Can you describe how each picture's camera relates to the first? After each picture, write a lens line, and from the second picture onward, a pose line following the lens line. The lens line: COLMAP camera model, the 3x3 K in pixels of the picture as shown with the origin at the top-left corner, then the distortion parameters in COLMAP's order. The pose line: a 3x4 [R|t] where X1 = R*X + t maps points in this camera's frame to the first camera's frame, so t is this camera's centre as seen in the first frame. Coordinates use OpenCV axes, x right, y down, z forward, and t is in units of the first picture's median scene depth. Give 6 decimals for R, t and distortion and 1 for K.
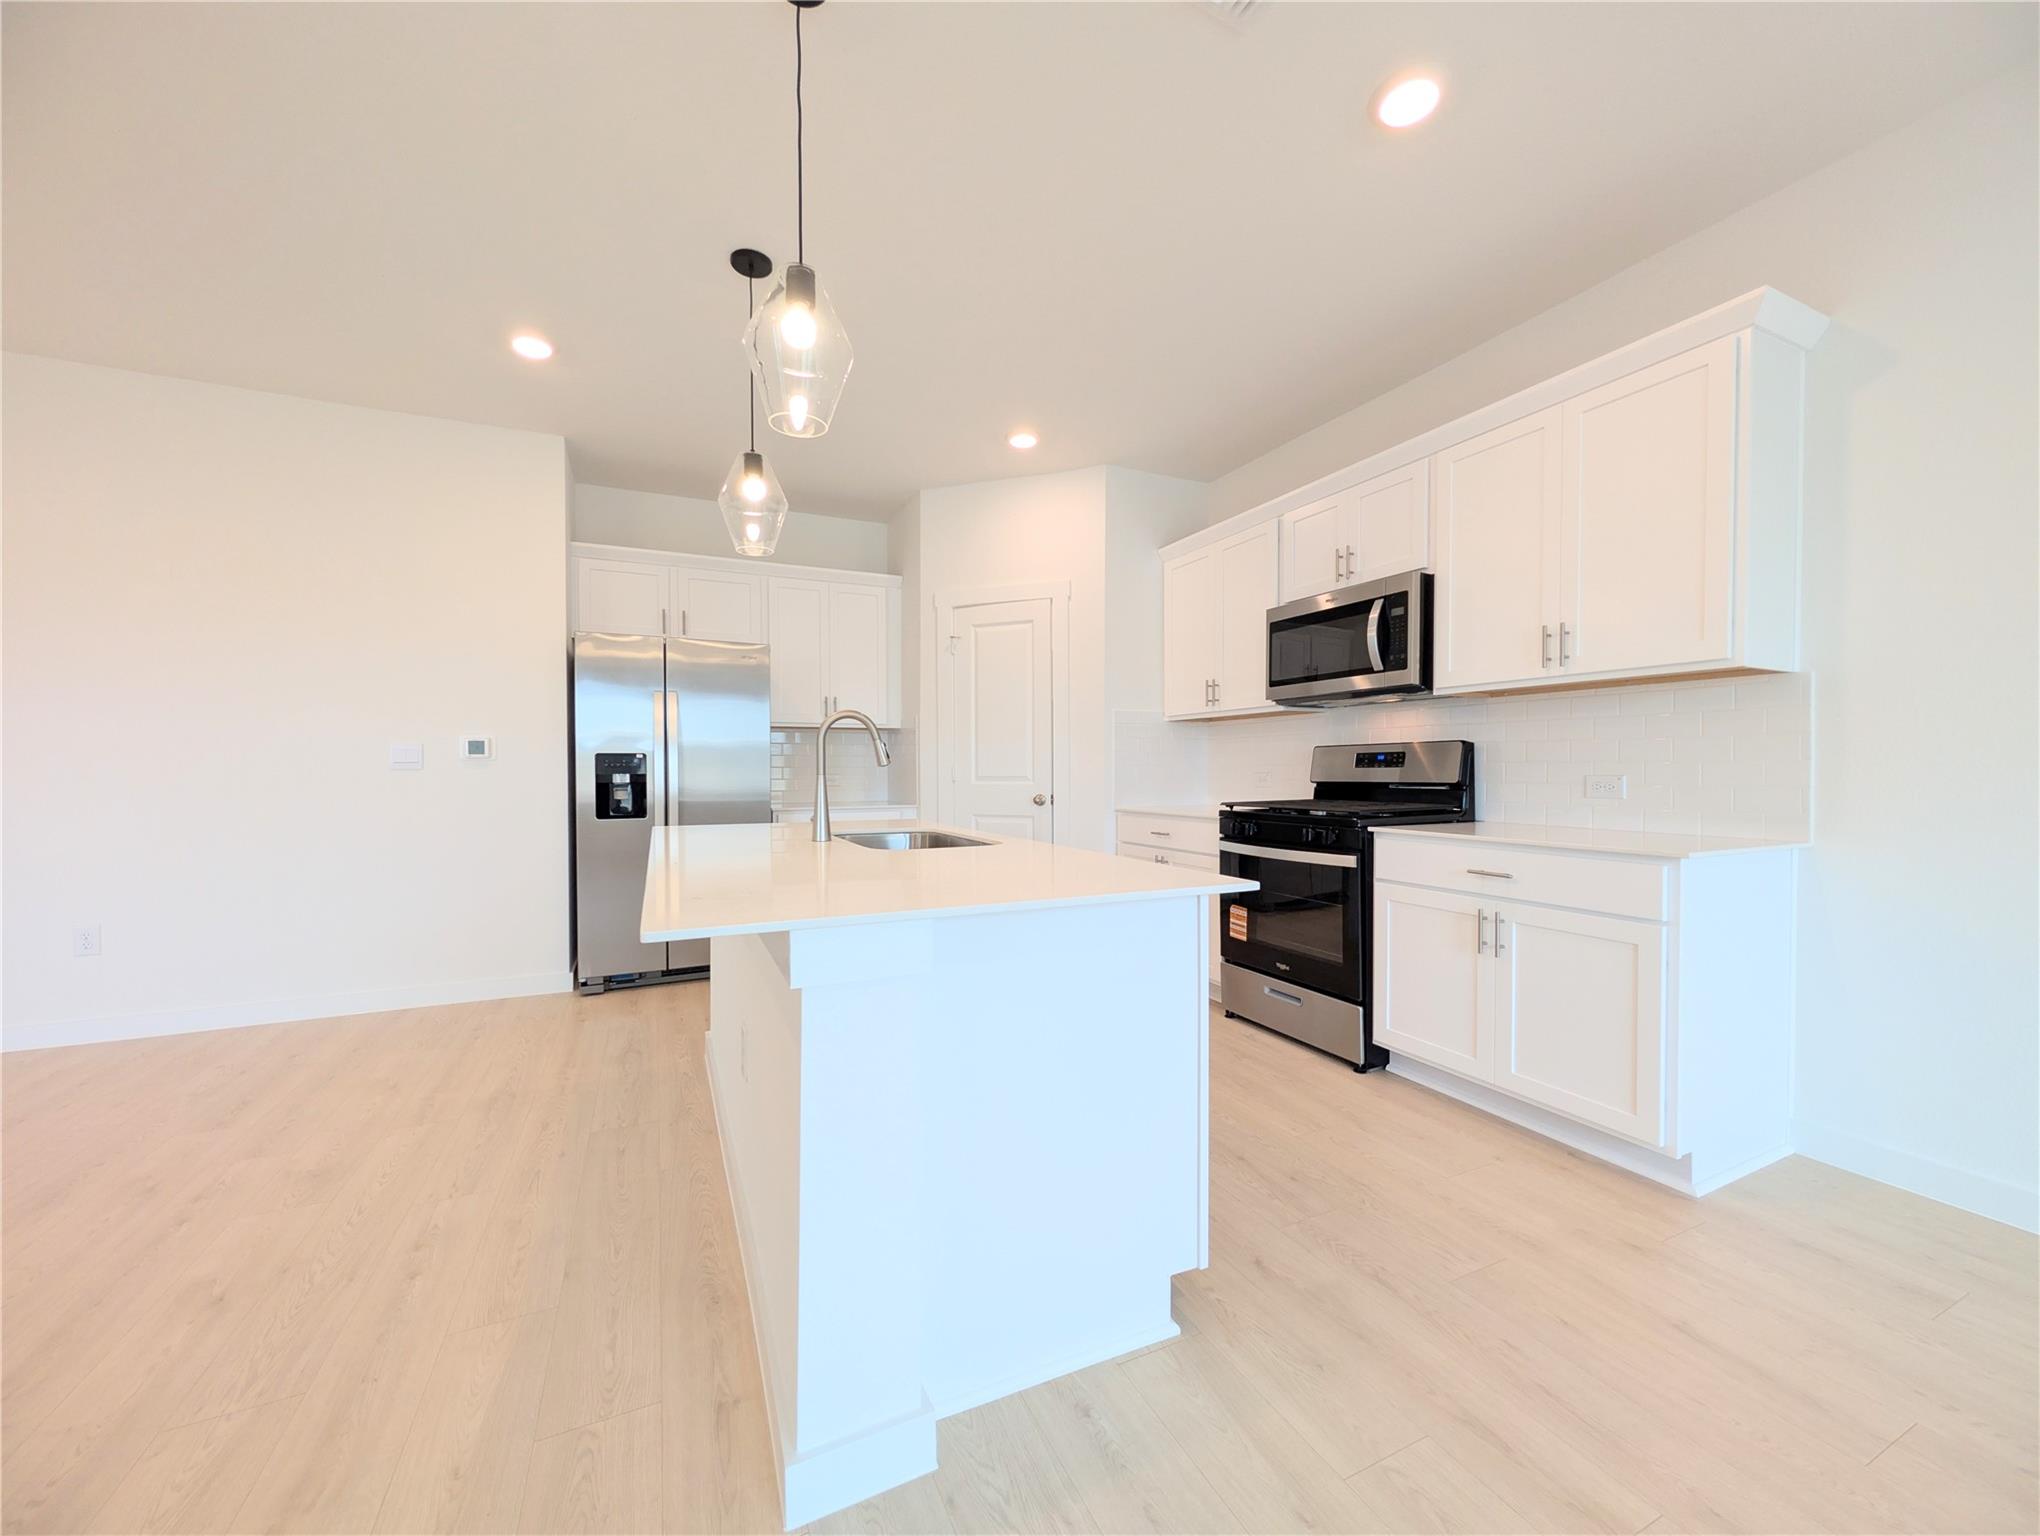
lens RADIAL K [[780.4, 0, 1017.5], [0, 780.4, 780.5], [0, 0, 1]] dist [-0.002863, 0.001060]
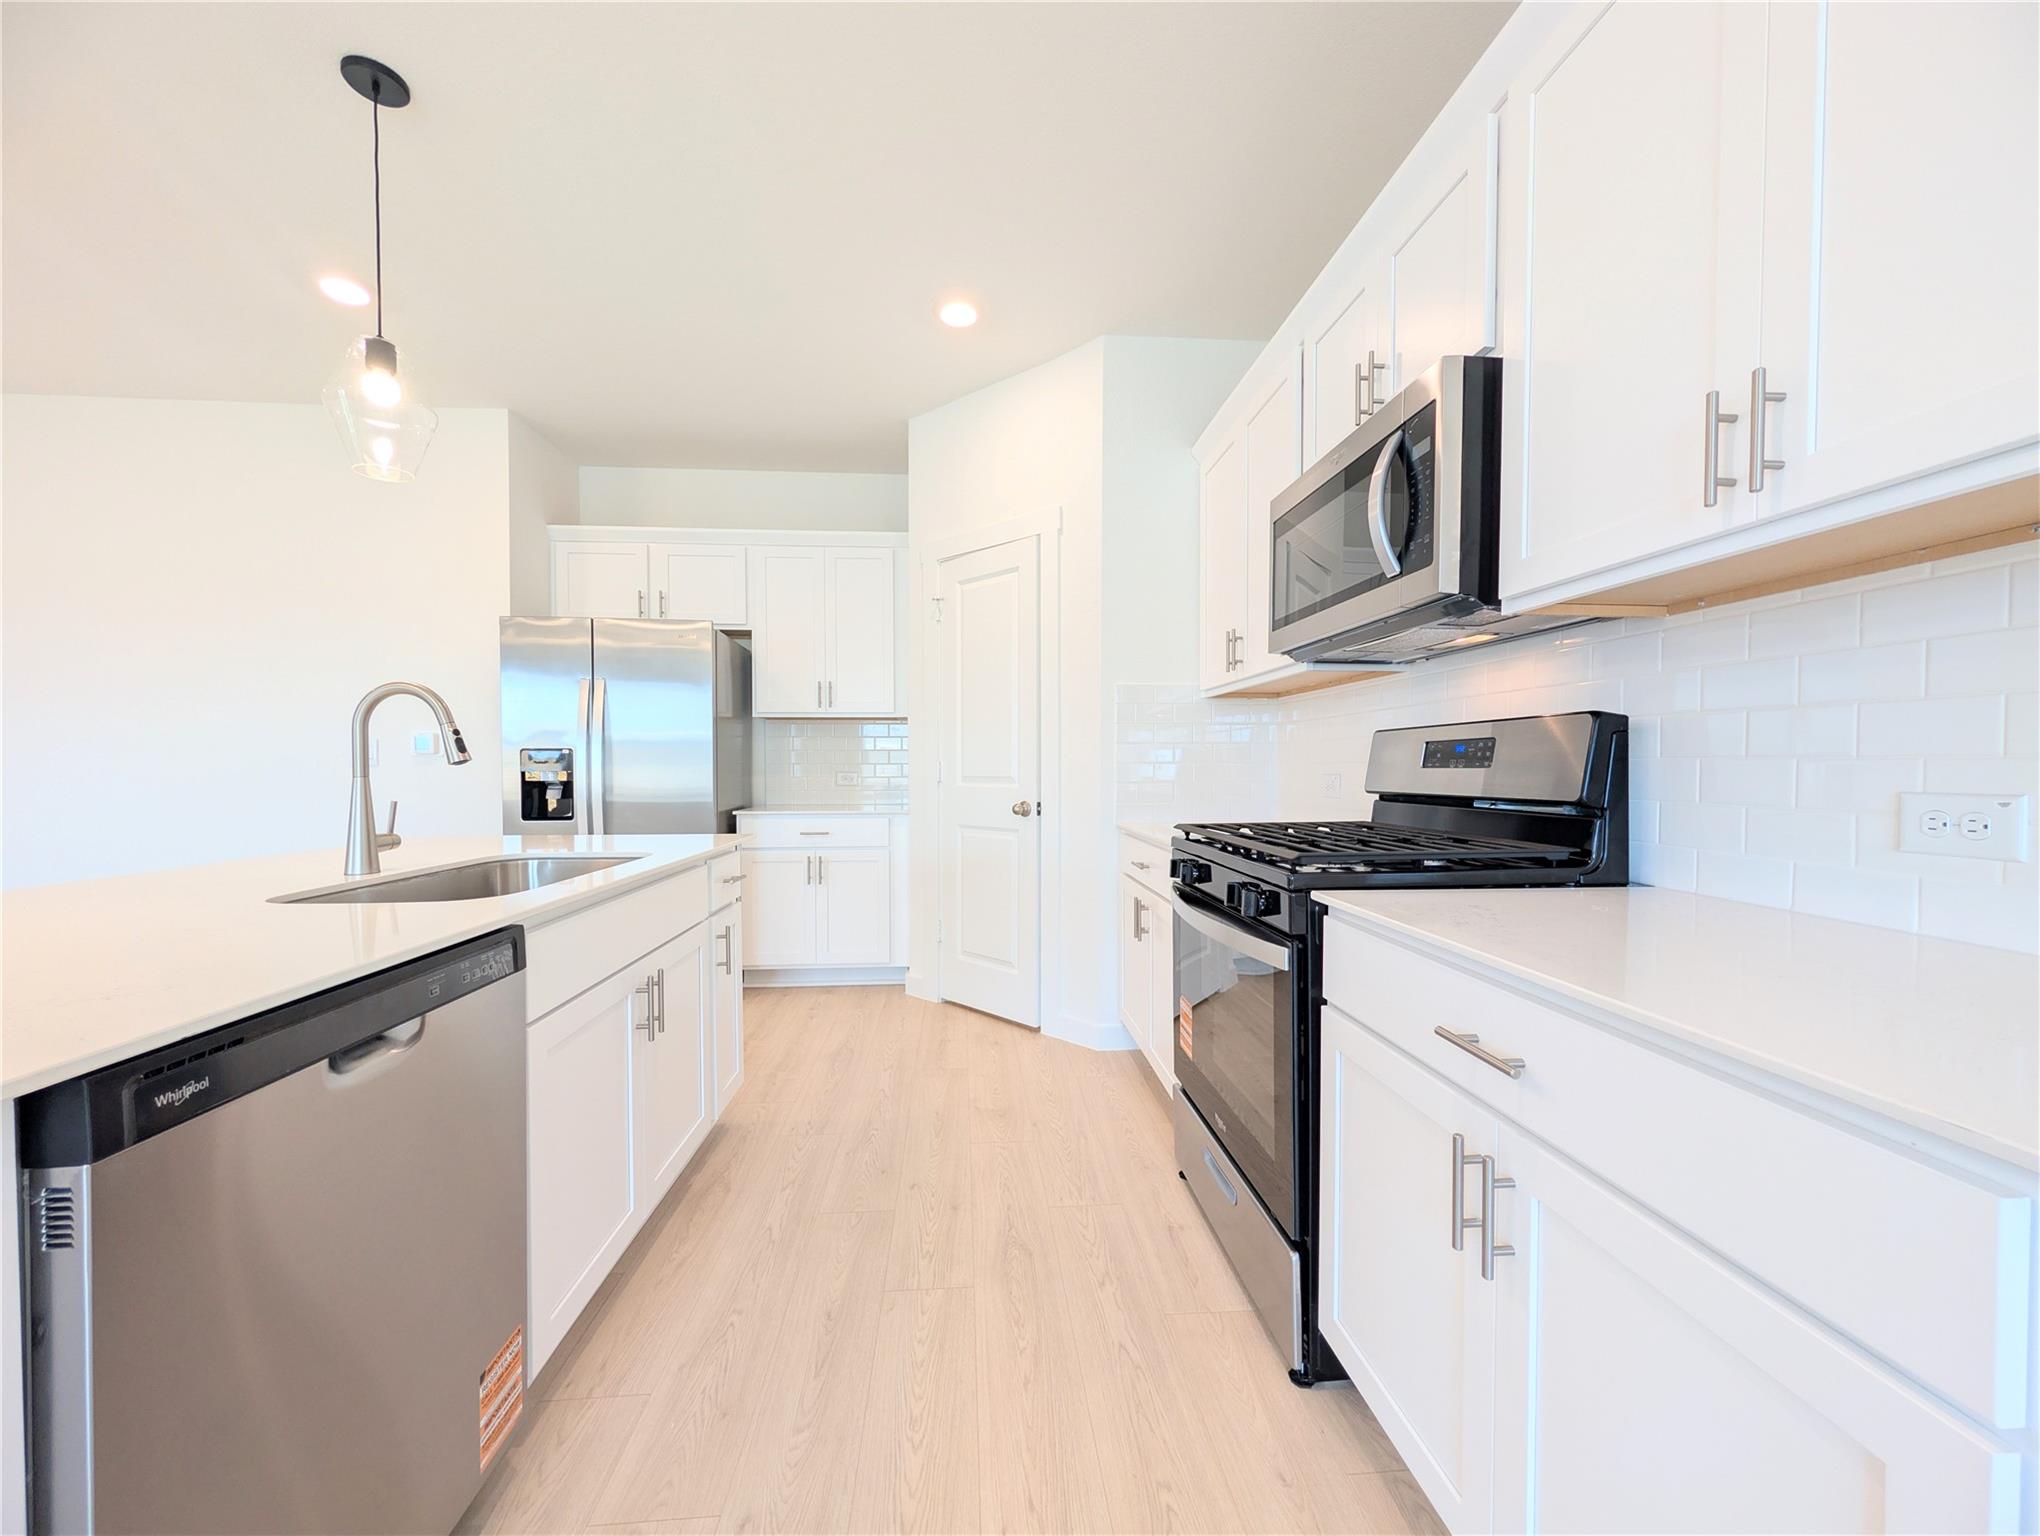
lens RADIAL K [[780.4, 0, 1016.6], [0, 780.4, 784.4], [0, 0, 1]] dist [-0.002863, 0.001060]
pose [[0.935969, 0.009708, -0.351947, 0.381235], [-0.005530, 0.999902, 0.012873, -0.010700], [0.352038, -0.010103, 0.935931, 0.407194]]
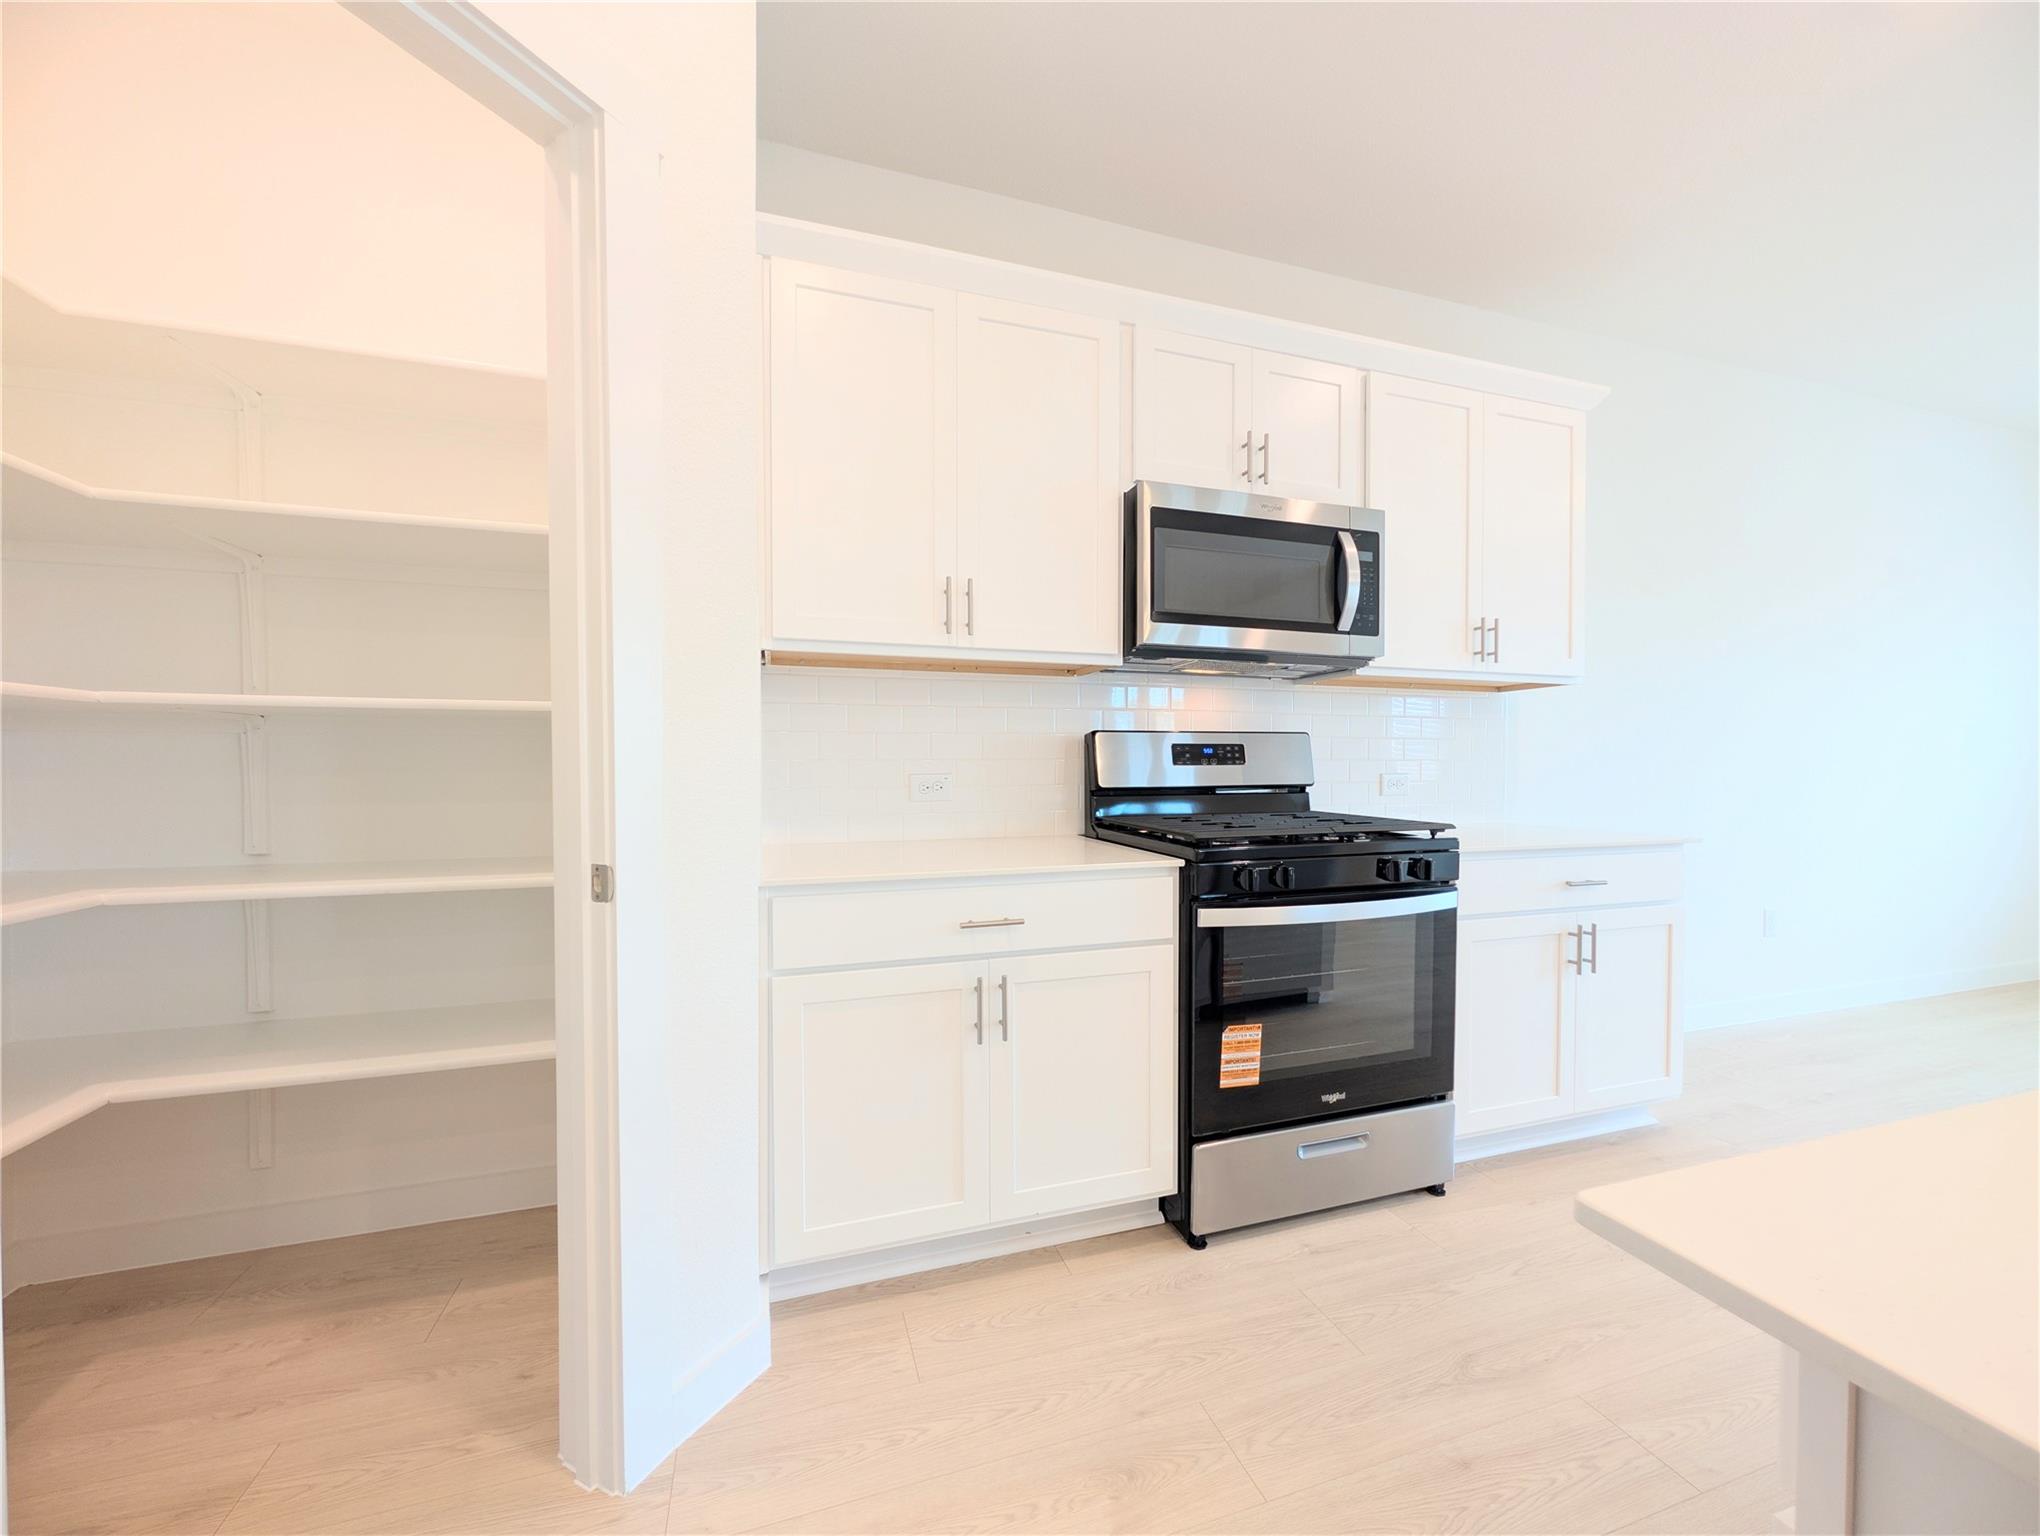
lens RADIAL K [[780.4, 0, 1020.0], [0, 780.4, 781.9], [0, 0, 1]] dist [-0.002863, 0.001060]
pose [[0.123535, -0.021352, 0.992110, -0.268659], [0.013727, 0.999710, 0.019806, -0.018103], [-0.992245, 0.011172, 0.123792, 1.115437]]
